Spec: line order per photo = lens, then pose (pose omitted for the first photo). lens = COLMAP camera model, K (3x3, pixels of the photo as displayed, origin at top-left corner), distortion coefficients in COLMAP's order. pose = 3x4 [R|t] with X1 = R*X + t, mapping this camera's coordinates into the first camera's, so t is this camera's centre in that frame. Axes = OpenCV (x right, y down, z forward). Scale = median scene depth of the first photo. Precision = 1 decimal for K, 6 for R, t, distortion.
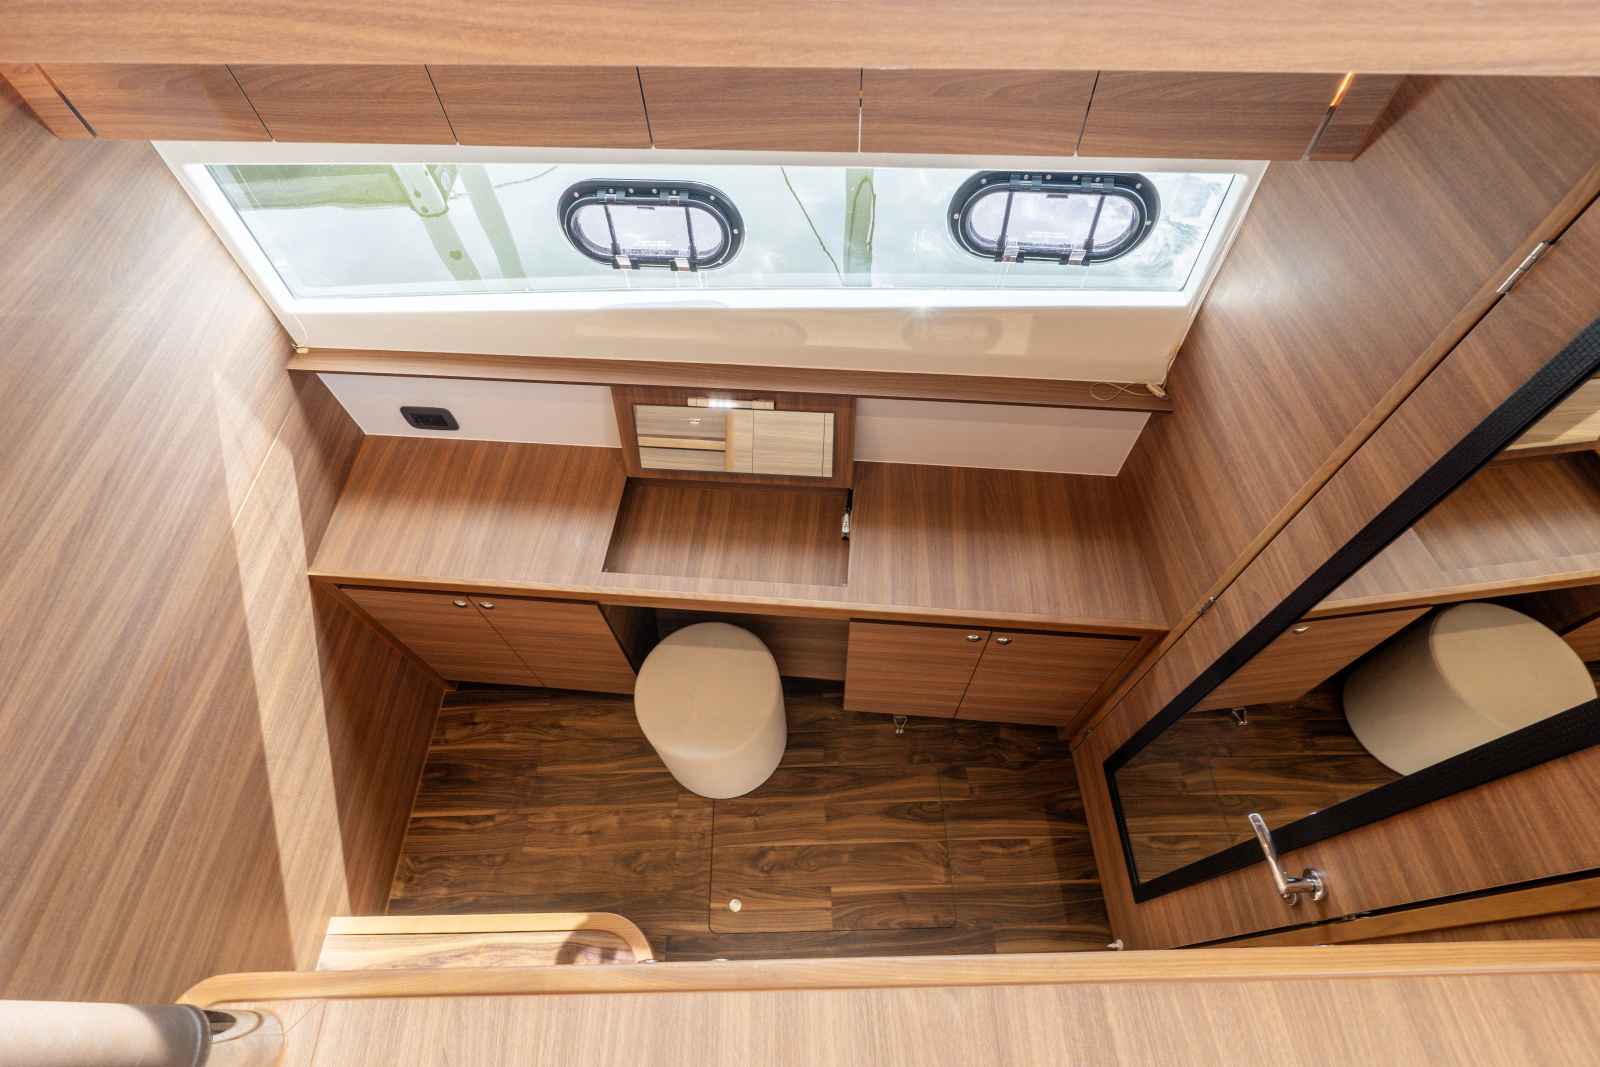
lens RADIAL K [[728.2, 0, 800.0], [0, 728.2, 533.5], [0, 0, 1]] dist [-0.006938, -0.000470]
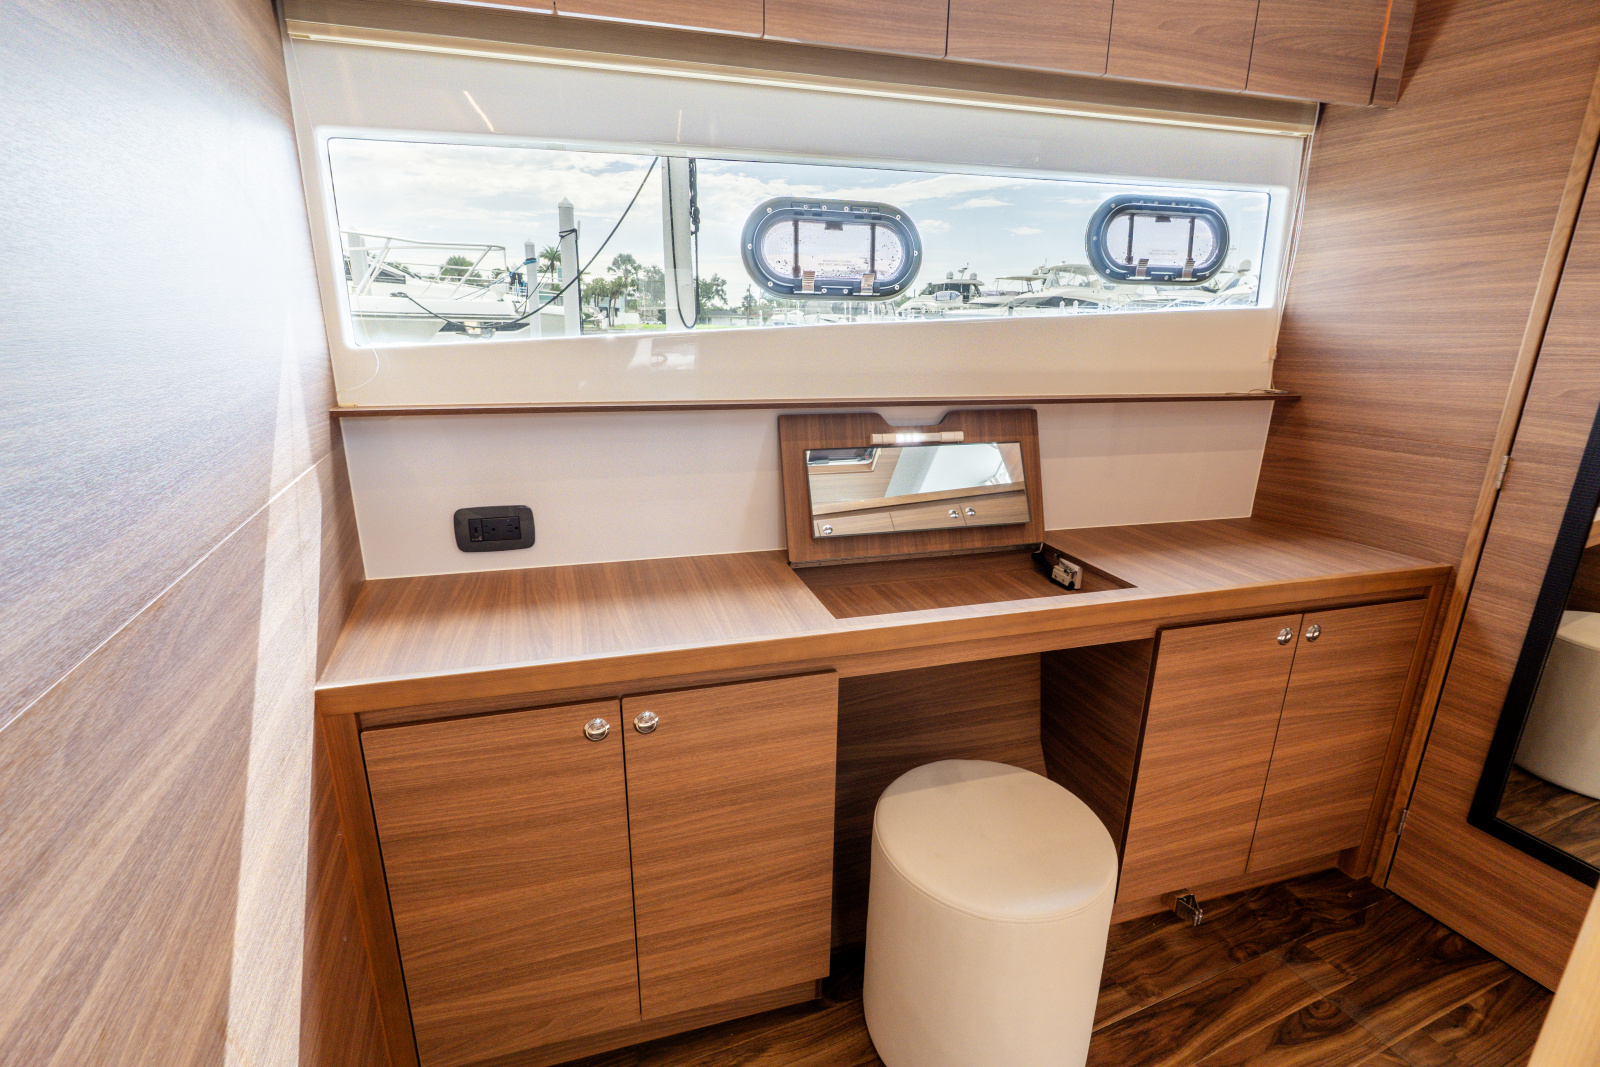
lens RADIAL K [[724.3, 0, 797.8], [0, 724.3, 539.8], [0, 0, 1]] dist [-0.002799, -0.000785]
pose [[0.929305, -0.061258, 0.364197, -0.541176], [0.283851, 0.749351, -0.598249, 0.385676], [-0.236264, 0.659334, 0.713763, 0.479677]]
